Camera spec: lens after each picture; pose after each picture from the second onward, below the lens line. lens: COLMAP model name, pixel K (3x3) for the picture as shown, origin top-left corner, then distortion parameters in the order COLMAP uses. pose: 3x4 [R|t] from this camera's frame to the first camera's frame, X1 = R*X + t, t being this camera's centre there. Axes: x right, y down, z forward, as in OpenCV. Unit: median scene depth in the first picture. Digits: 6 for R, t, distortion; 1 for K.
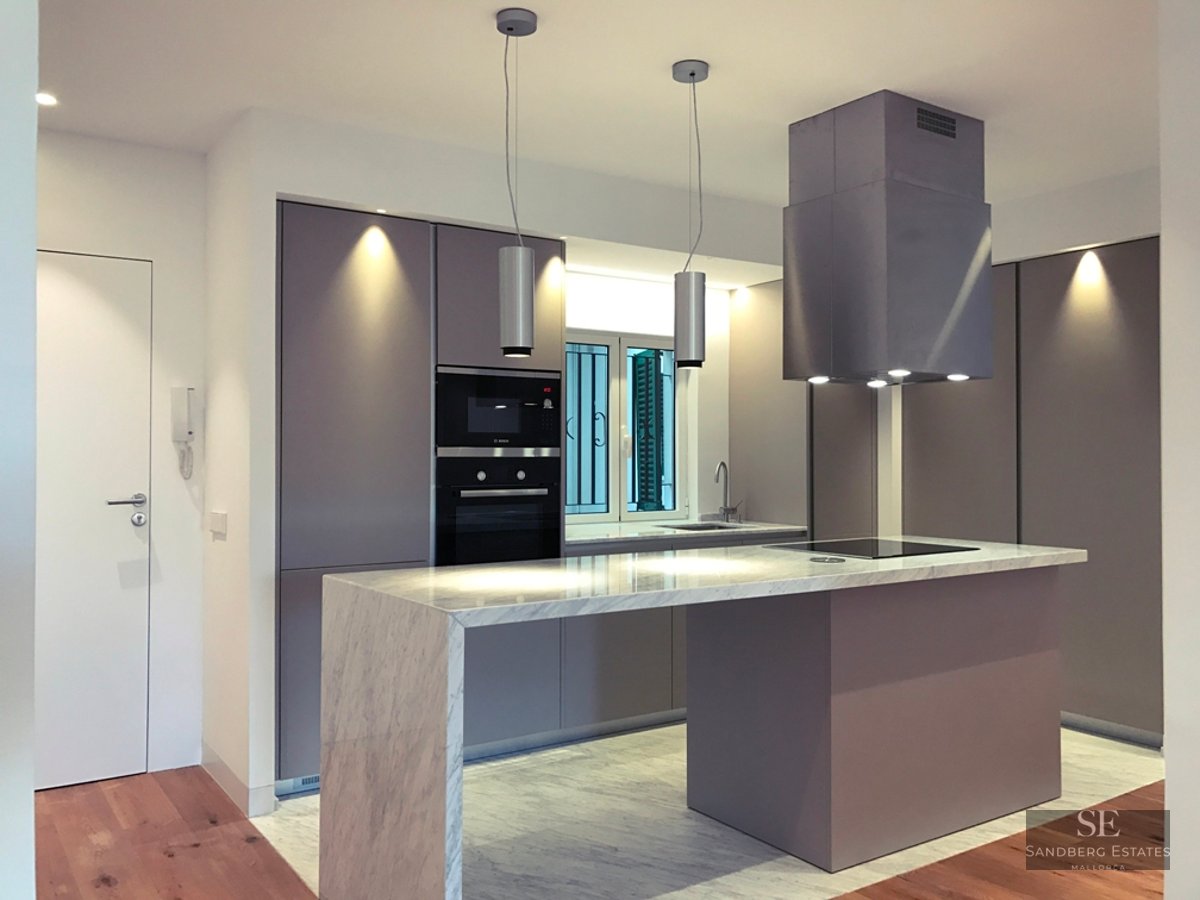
lens RADIAL K [[990.5, 0, 601.4], [0, 990.5, 449.9], [0, 0, 1]] dist [0.001312, -0.006577]
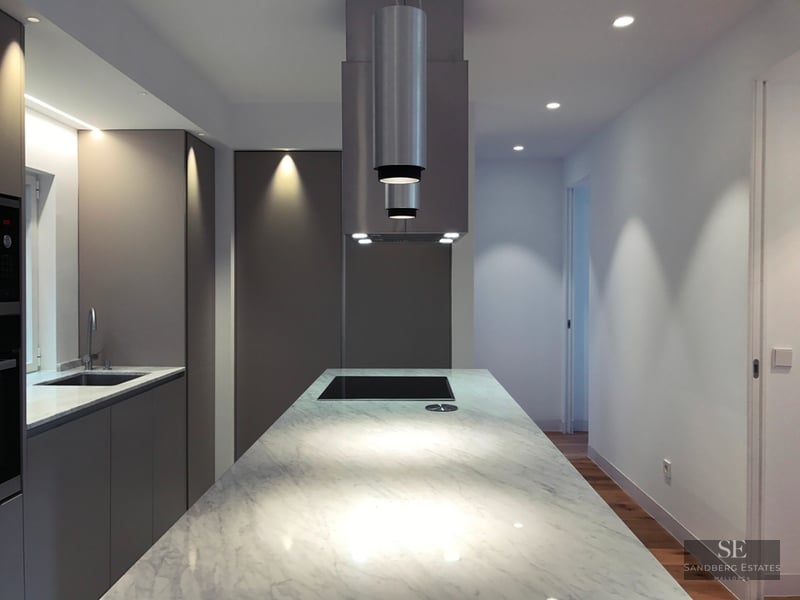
lens RADIAL K [[651.5, 0, 400.0], [0, 651.5, 300.0], [0, 0, 1]] dist [0.041461, -0.000028]
pose [[0.579392, -0.019640, 0.814813, -0.280486], [-0.002603, 0.999660, 0.025947, -0.016406], [-0.815045, -0.017154, 0.579143, 0.478209]]
